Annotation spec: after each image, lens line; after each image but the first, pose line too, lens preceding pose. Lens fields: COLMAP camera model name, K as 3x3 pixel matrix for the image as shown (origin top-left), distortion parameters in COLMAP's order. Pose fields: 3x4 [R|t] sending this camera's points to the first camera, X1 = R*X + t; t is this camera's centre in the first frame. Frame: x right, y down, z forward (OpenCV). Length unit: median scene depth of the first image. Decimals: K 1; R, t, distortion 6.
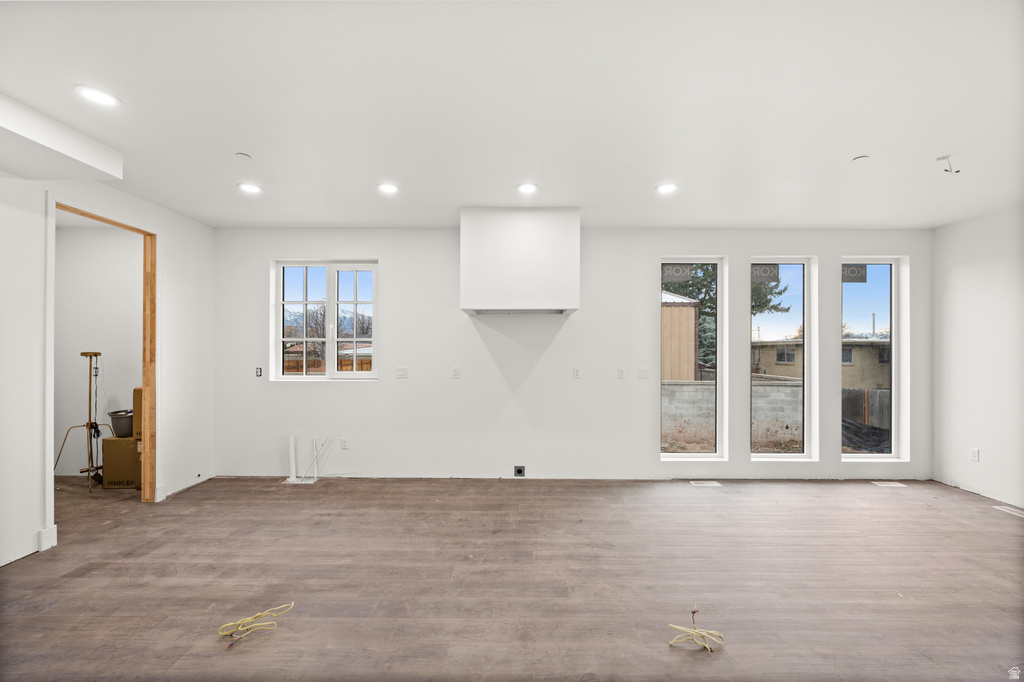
lens RADIAL K [[403.4, 0, 516.2], [0, 403.4, 349.1], [0, 0, 1]] dist [-0.000844, 0.000280]
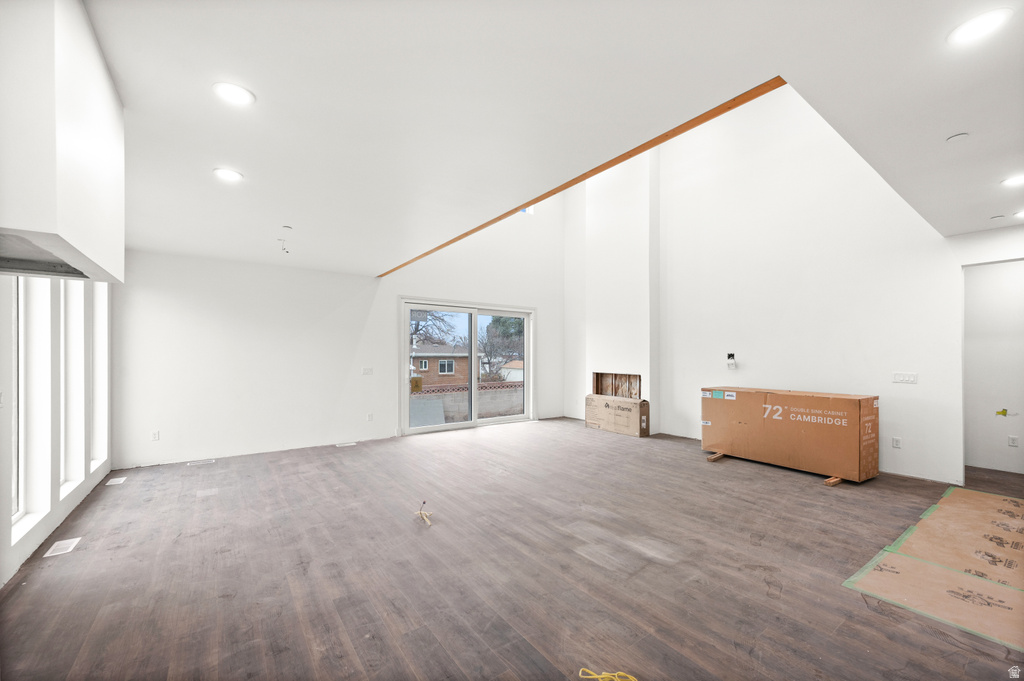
lens RADIAL K [[407.5, 0, 513.1], [0, 407.5, 353.2], [0, 0, 1]] dist [-0.000059, 0.000131]
pose [[-0.590632, 0.002273, 0.806938, -0.560228], [-0.003605, 0.999979, -0.005455, -0.000855], [-0.806933, -0.006131, -0.590611, 0.788036]]
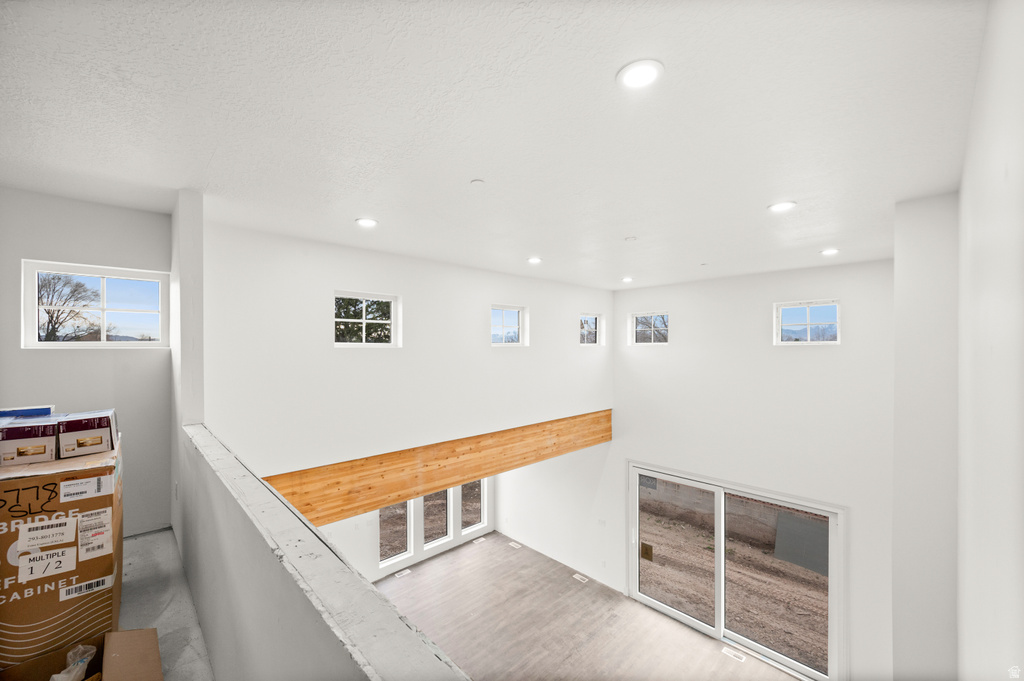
lens RADIAL K [[403.4, 0, 516.2], [0, 403.4, 348.6], [0, 0, 1]] dist [-0.000844, 0.000280]
pose [[0.715484, -0.005694, 0.698606, -0.456828], [0.002620, 0.999982, 0.005467, -0.717430], [-0.698624, -0.002081, 0.715486, -0.706426]]
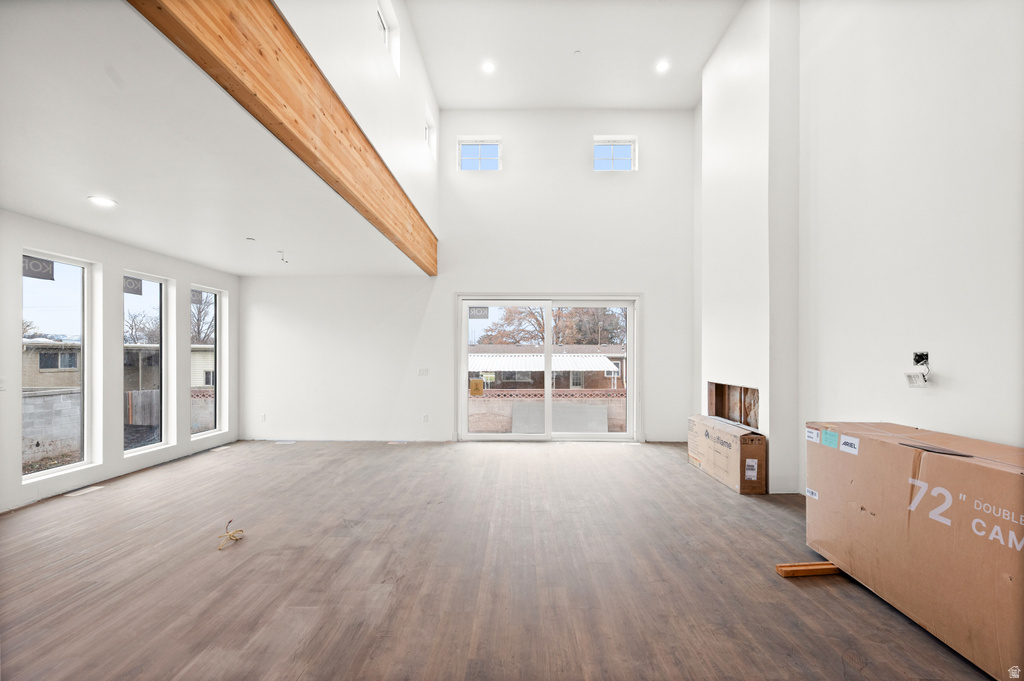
lens RADIAL K [[407.5, 0, 513.1], [0, 407.5, 353.2], [0, 0, 1]] dist [-0.000059, 0.000131]
pose [[0.007744, 0.004281, 0.999961, -0.518393], [-0.004138, 0.999982, -0.004249, -0.003696], [-0.999961, -0.004105, 0.007762, -0.054736]]
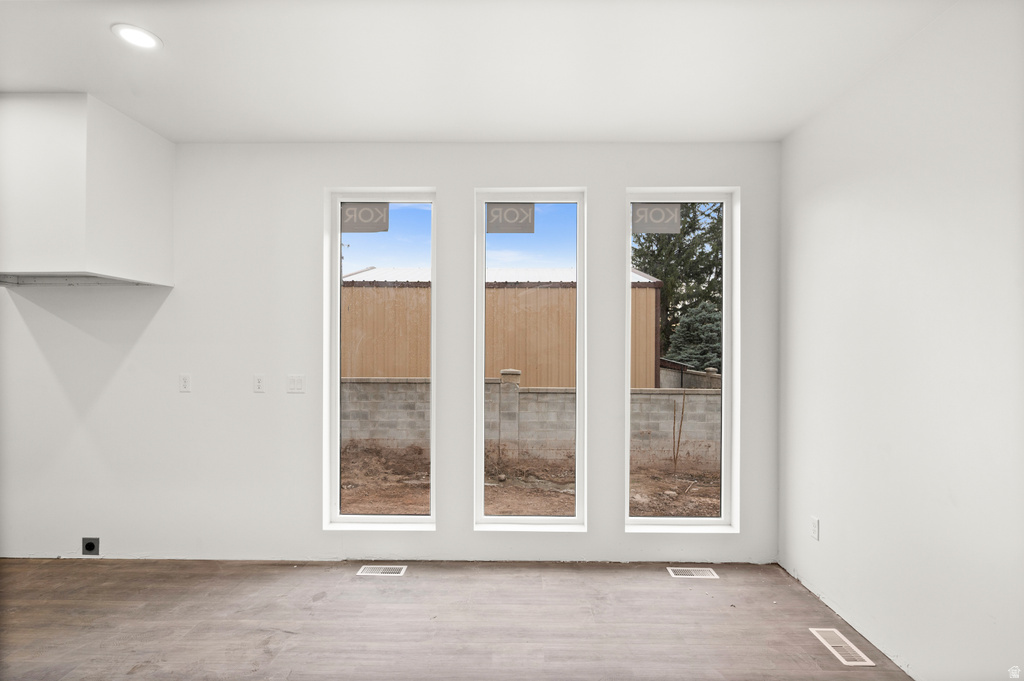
lens RADIAL K [[497.0, 0, 515.3], [0, 497.0, 346.6], [0, 0, 1]] dist [-0.000021, -0.000012]
pose [[0.999983, 0.001138, -0.005696, 0.666932], [-0.001116, 0.999992, 0.003733, 0.001325], [0.005700, -0.003727, 0.999977, 0.271620]]
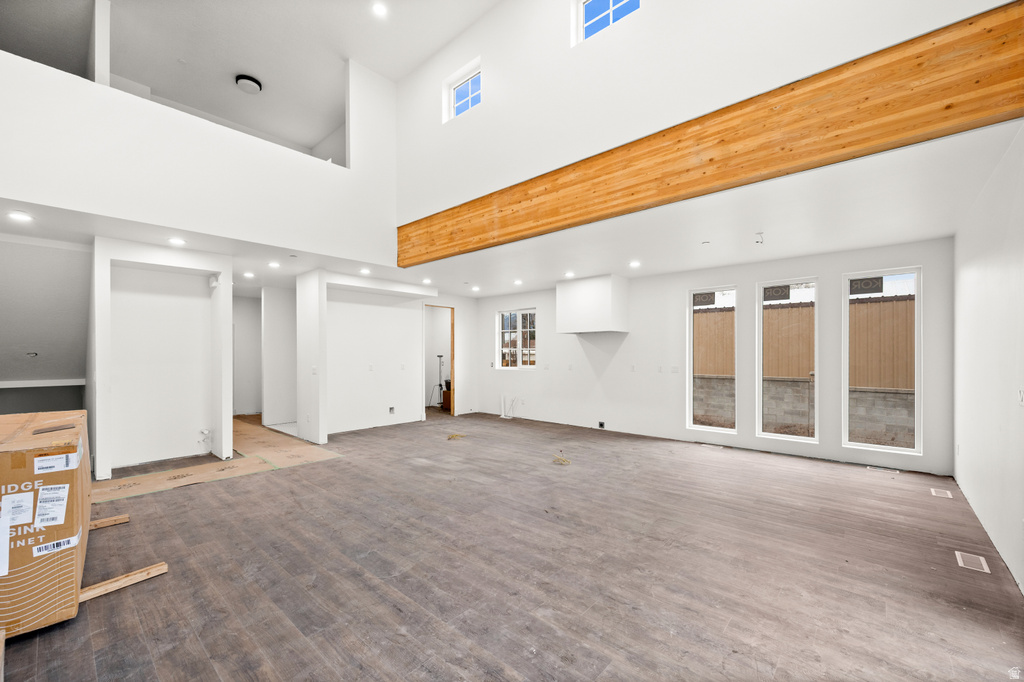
lens RADIAL K [[412.5, 0, 512.8], [0, 412.5, 356.5], [0, 0, 1]] dist [-0.001284, -0.000128]
pose [[0.749654, 0.000410, -0.661830, 0.909318], [0.004542, 0.999973, 0.005765, 0.001274], [0.661814, -0.007328, 0.749632, -0.571797]]
